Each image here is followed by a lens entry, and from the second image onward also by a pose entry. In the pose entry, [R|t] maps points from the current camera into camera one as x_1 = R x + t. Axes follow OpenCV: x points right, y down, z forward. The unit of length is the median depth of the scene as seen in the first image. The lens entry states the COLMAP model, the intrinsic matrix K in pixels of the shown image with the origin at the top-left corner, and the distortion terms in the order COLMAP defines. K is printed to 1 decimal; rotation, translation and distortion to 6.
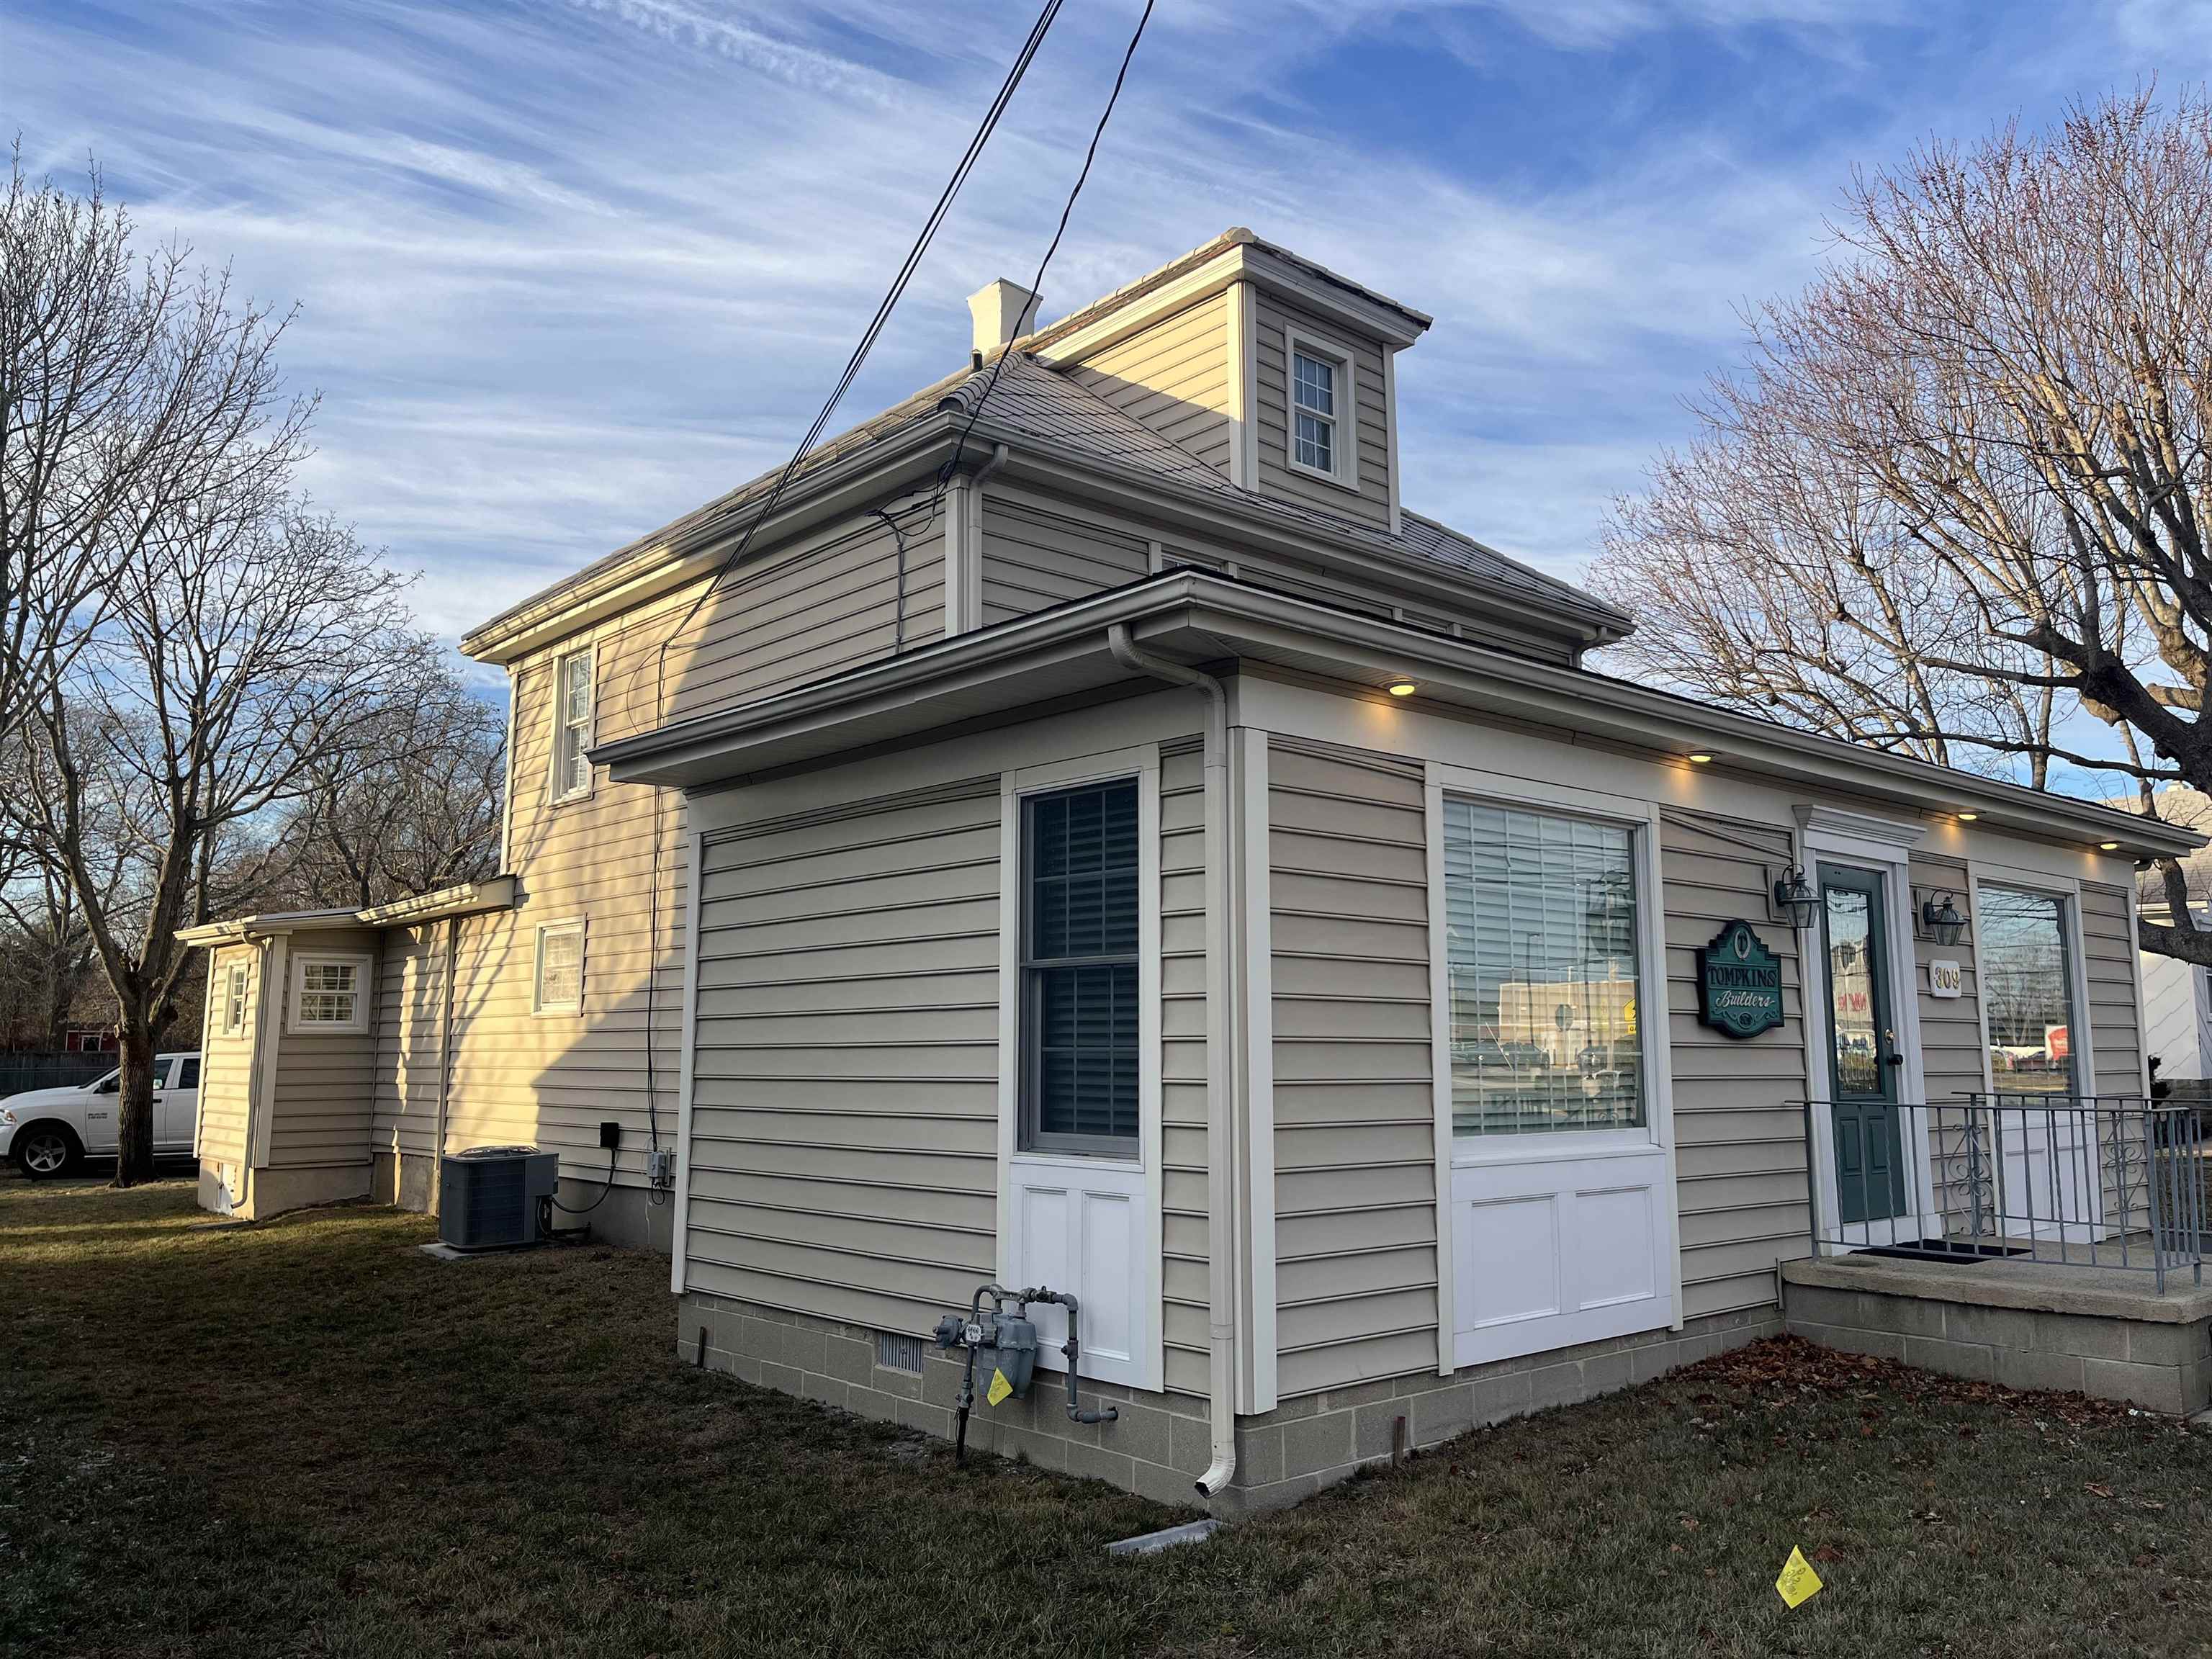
lens RADIAL K [[1670.7, 0, 1099.1], [0, 1670.7, 825.2], [0, 0, 1]] dist [0.037258, -0.042889]
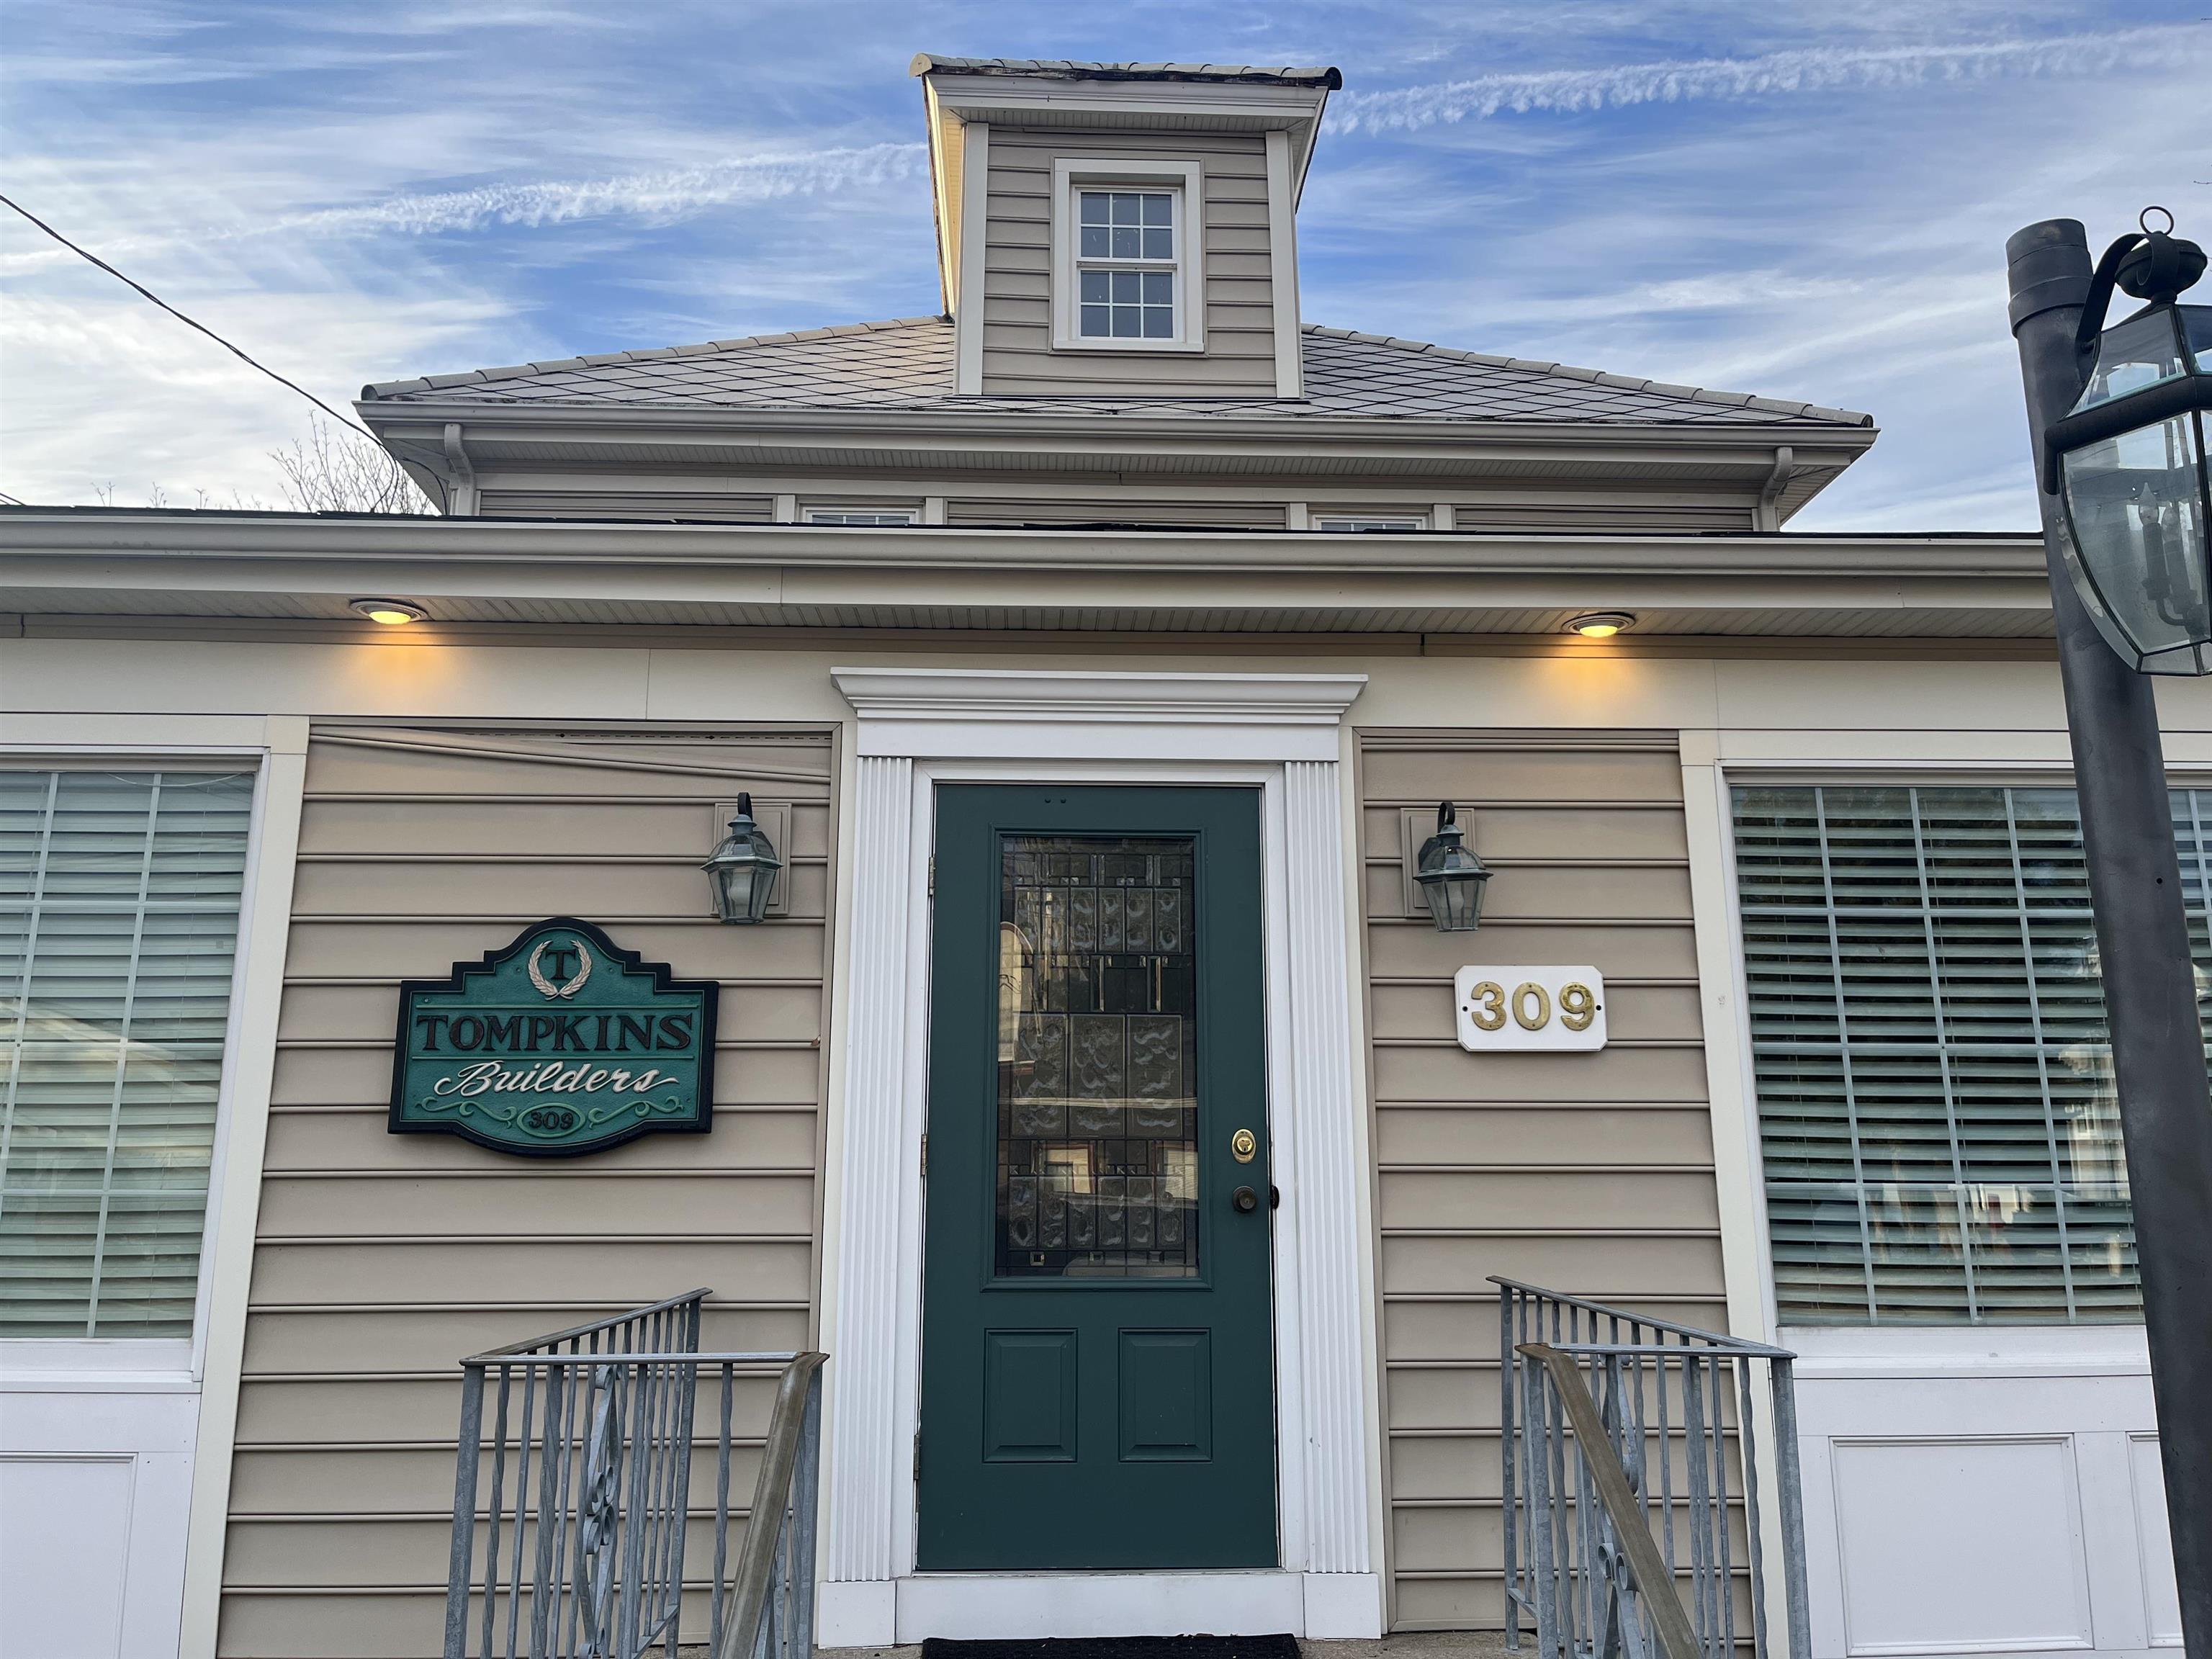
lens RADIAL K [[1670.7, 0, 1099.1], [0, 1670.7, 825.2], [0, 0, 1]] dist [0.037258, -0.042889]
pose [[0.779471, -0.134550, -0.611819, 0.799442], [0.087703, 0.990481, -0.106089, 0.093913], [0.620269, 0.029035, 0.783852, 0.691794]]
